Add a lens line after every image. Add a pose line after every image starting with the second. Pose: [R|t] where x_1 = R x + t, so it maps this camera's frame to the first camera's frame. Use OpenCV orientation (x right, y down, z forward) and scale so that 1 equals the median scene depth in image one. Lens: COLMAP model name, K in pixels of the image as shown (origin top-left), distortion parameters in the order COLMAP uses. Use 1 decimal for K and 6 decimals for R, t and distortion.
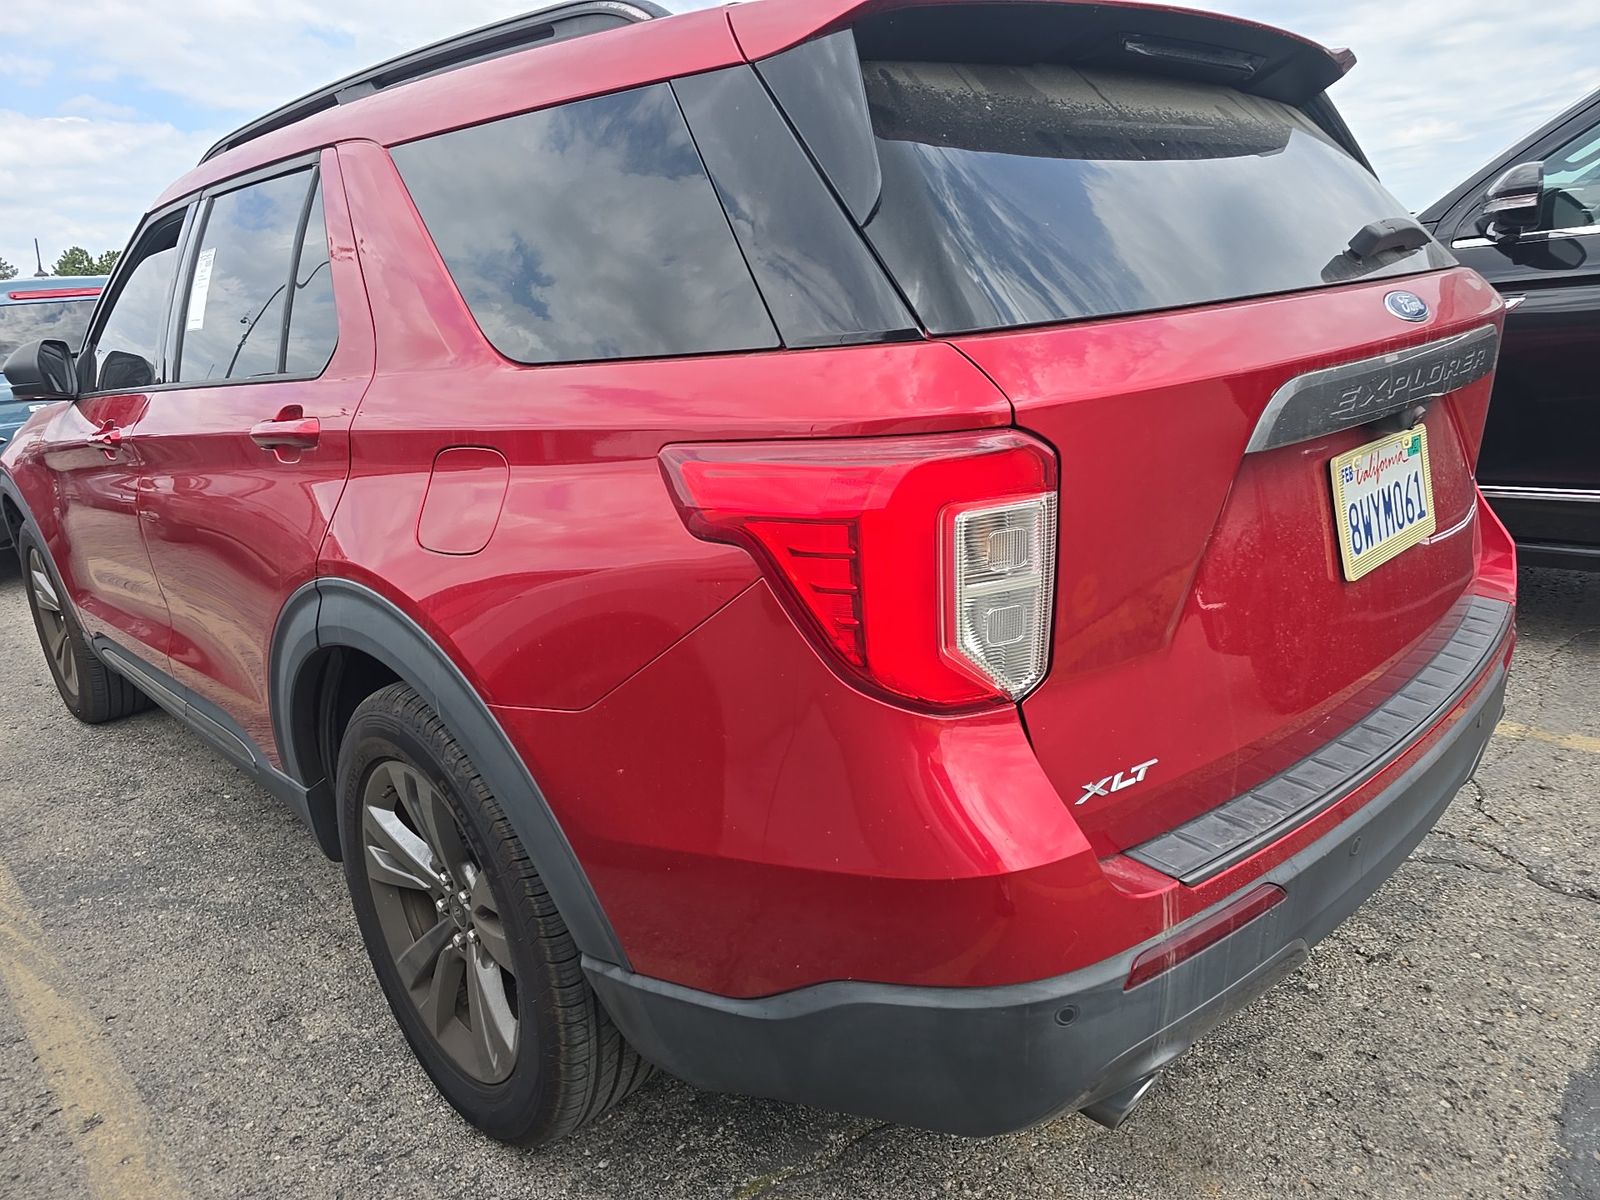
lens RADIAL K [[1124.3, 0, 796.4], [0, 1124.3, 608.1], [0, 0, 1]] dist [0.037142, -0.026391]
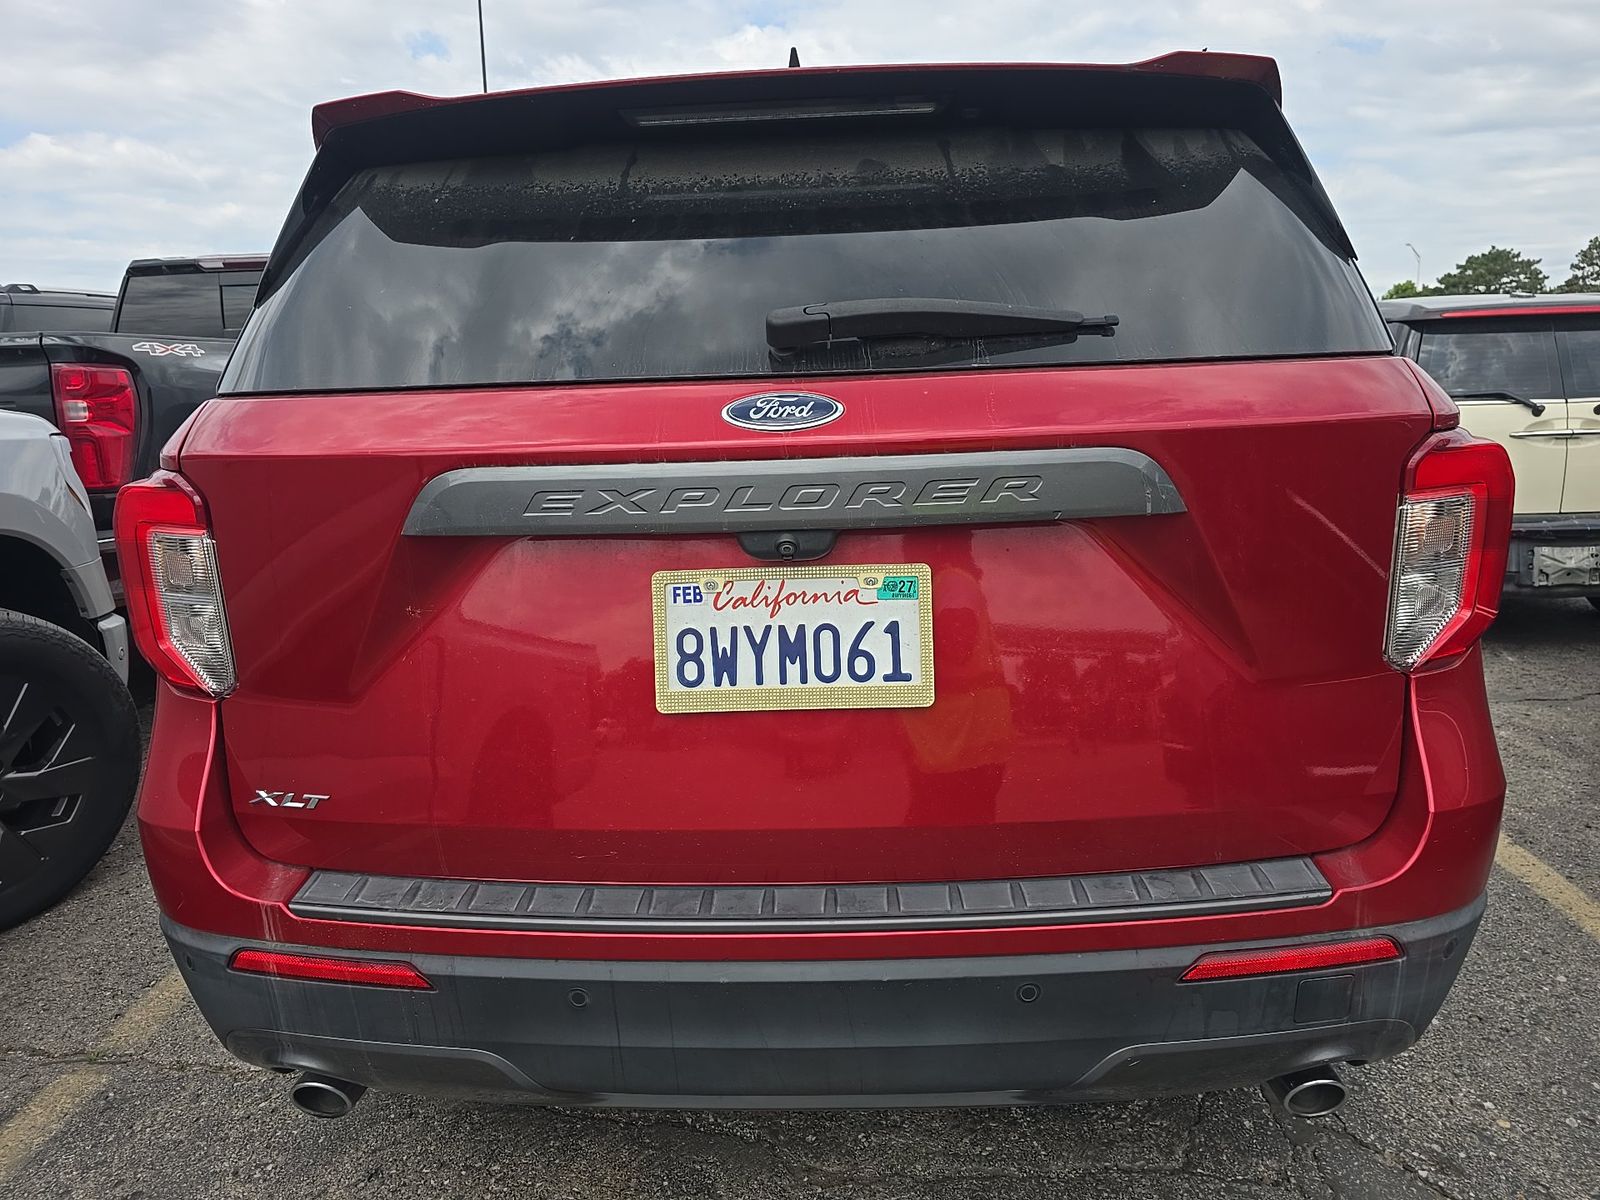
lens RADIAL K [[1124.3, 0, 796.4], [0, 1124.3, 608.1], [0, 0, 1]] dist [0.037142, -0.026391]
pose [[0.670488, 0.211104, -0.711253, 1.148684], [-0.217355, 0.972494, 0.083745, -0.196265], [0.709368, 0.098445, 0.697930, 0.457469]]
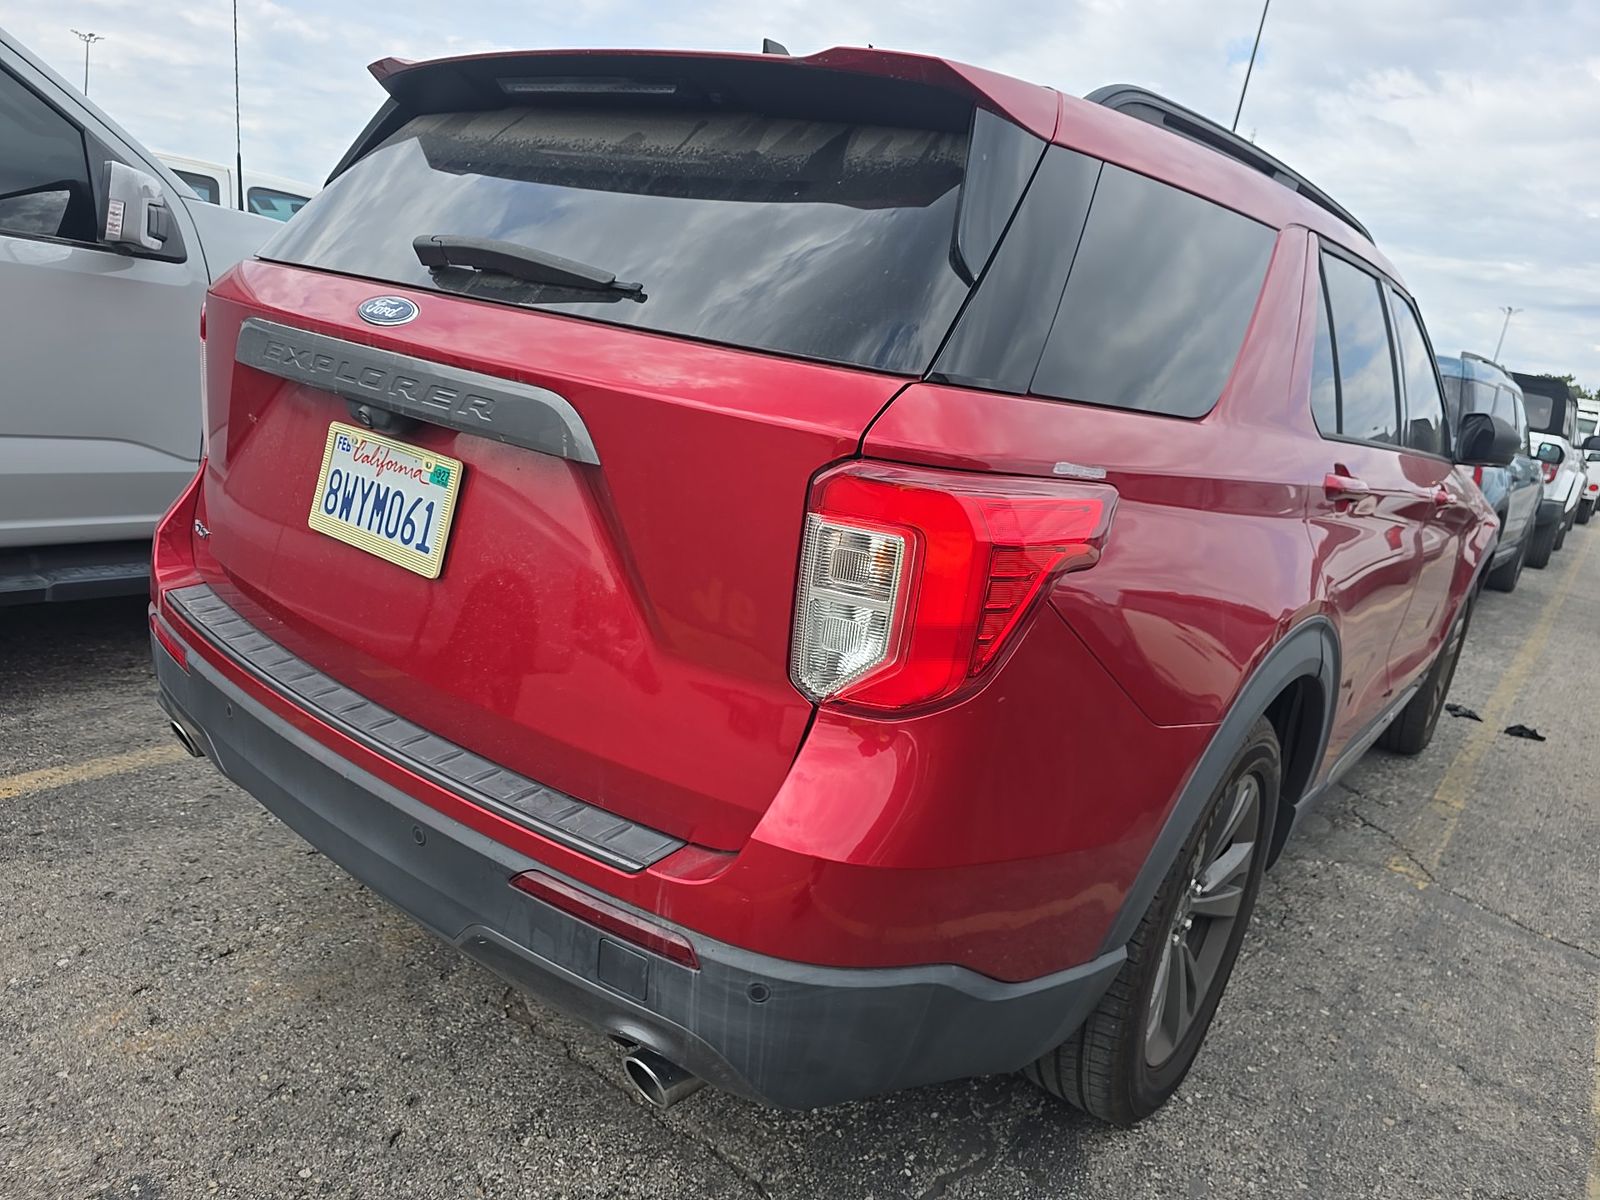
lens RADIAL K [[1124.3, 0, 796.4], [0, 1124.3, 608.1], [0, 0, 1]] dist [0.037142, -0.026391]
pose [[0.092465, 0.335544, -0.937476, 1.615833], [-0.423244, 0.865464, 0.268024, -0.461359], [0.901285, 0.371998, 0.222042, 1.205730]]
